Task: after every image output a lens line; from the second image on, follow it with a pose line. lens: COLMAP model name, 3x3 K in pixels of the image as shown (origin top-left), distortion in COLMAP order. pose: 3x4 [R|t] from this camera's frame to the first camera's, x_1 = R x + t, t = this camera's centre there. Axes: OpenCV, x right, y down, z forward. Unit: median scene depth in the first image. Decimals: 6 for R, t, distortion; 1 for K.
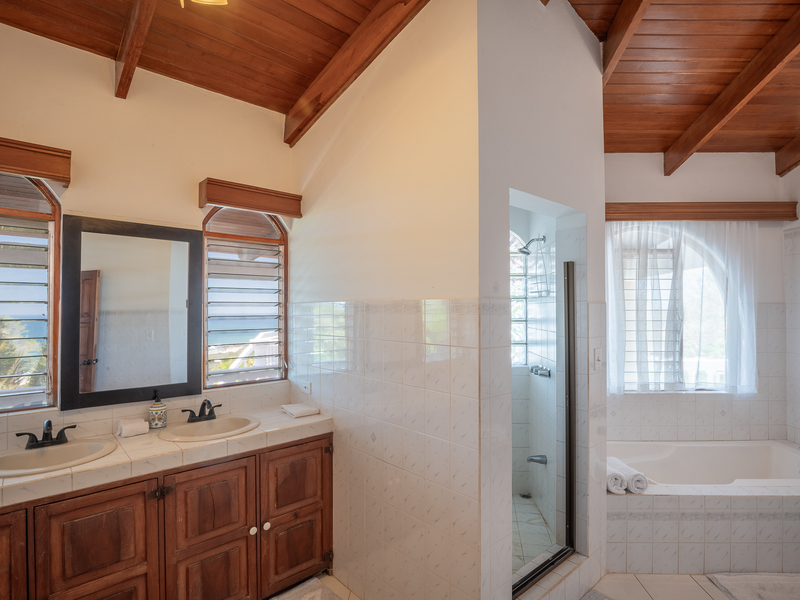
lens RADIAL K [[419.1, 0, 401.6], [0, 419.1, 304.3], [0, 0, 1]] dist [-0.027987, 0.002125]
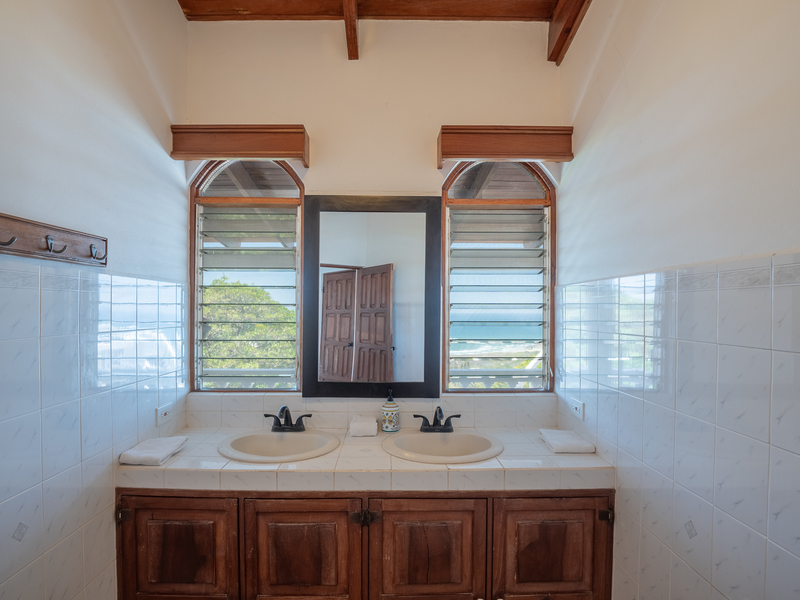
lens RADIAL K [[409.0, 0, 399.7], [0, 409.0, 314.7], [0, 0, 1]] dist [-0.033838, -0.000194]
pose [[0.751042, 0.011186, -0.660160, -0.018406], [0.002650, 0.999797, 0.019955, 0.046101], [0.660250, -0.016736, 0.750860, 0.443919]]
